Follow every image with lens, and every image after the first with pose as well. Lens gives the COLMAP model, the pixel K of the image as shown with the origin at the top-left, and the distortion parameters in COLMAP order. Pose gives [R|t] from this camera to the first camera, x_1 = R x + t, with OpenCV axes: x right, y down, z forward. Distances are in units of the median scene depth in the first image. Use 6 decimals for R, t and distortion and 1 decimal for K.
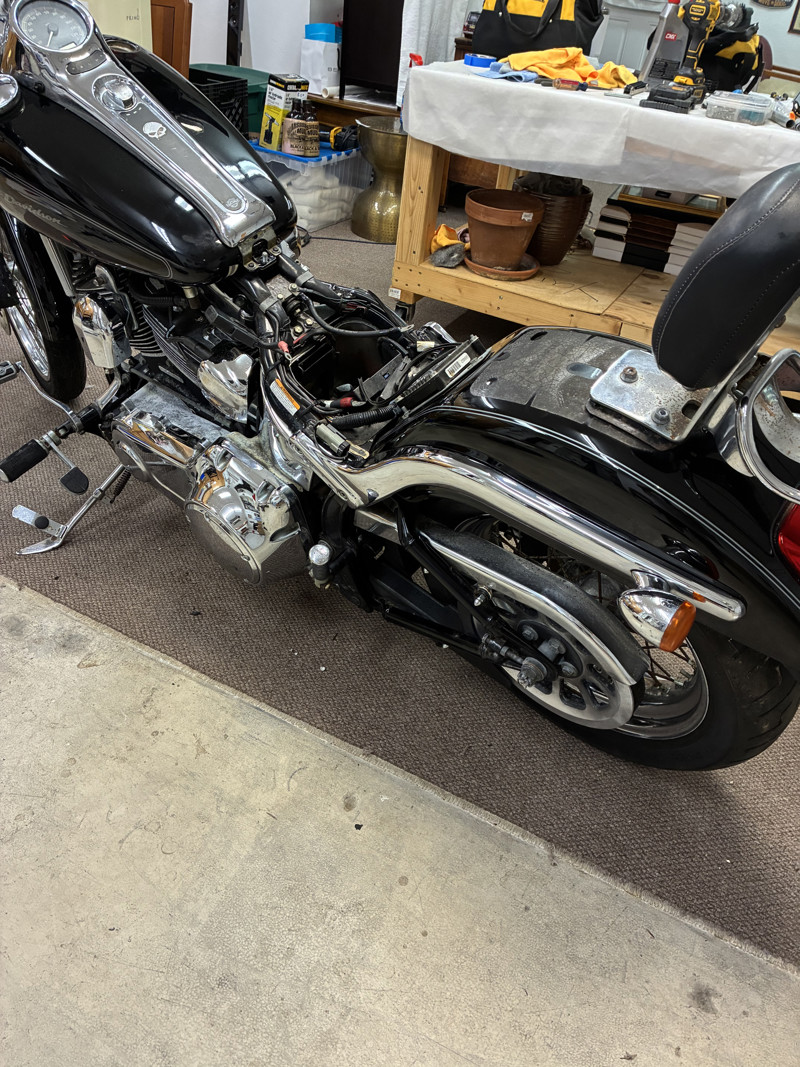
lens RADIAL K [[803.2, 0, 398.5], [0, 803.2, 520.2], [0, 0, 1]] dist [0.072325, -0.110994]
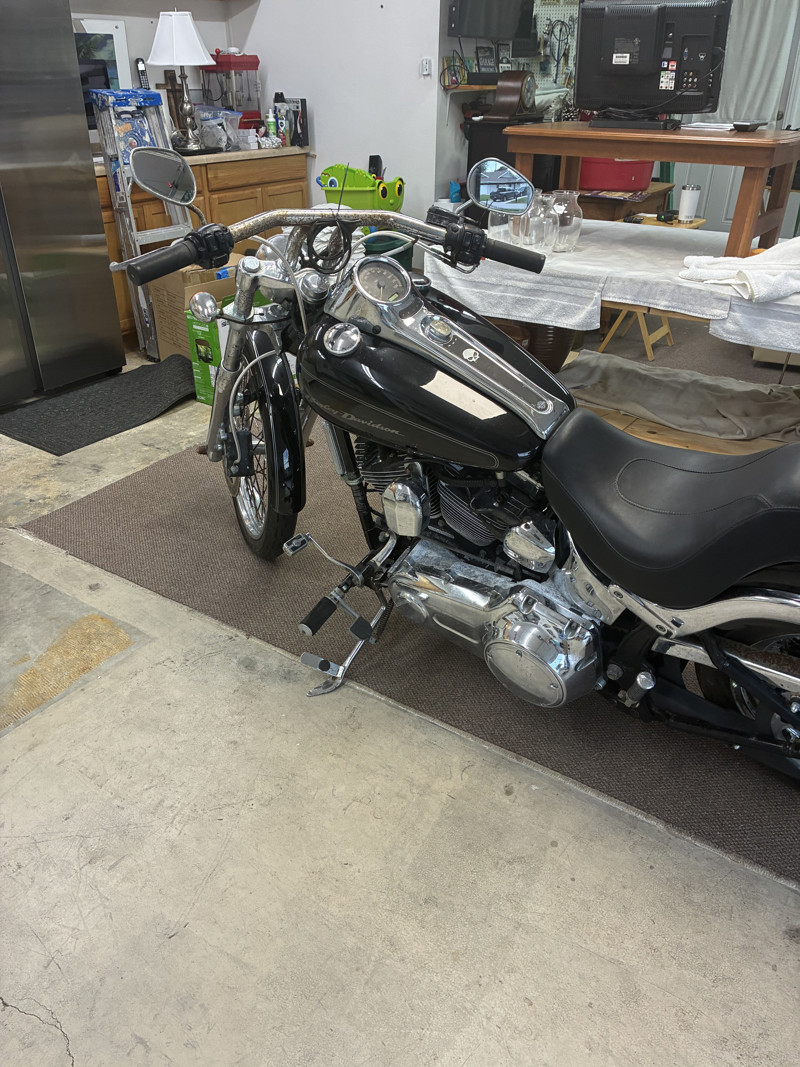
lens RADIAL K [[803.2, 0, 398.5], [0, 803.2, 520.2], [0, 0, 1]] dist [0.072325, -0.110994]
pose [[0.995218, -0.097606, 0.003707, -0.331262], [0.097466, 0.989876, -0.103182, -0.077625], [0.006401, 0.103050, 0.994656, -0.174133]]
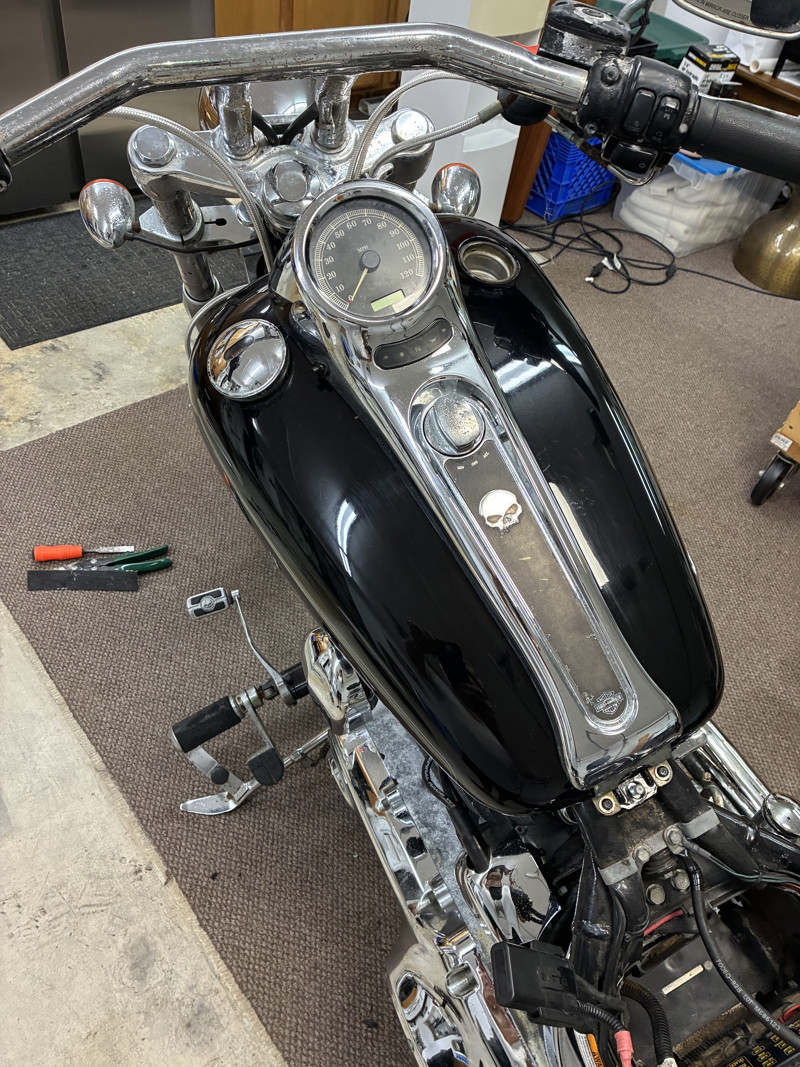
lens RADIAL K [[825.5, 0, 400.0], [0, 825.5, 533.5], [0, 0, 1]] dist [0.061946, -0.123584]
pose [[0.920083, 0.298639, -0.253501, -0.164709], [-0.258972, 0.949274, 0.178359, -0.406082], [0.293907, -0.098455, 0.950750, 0.355158]]
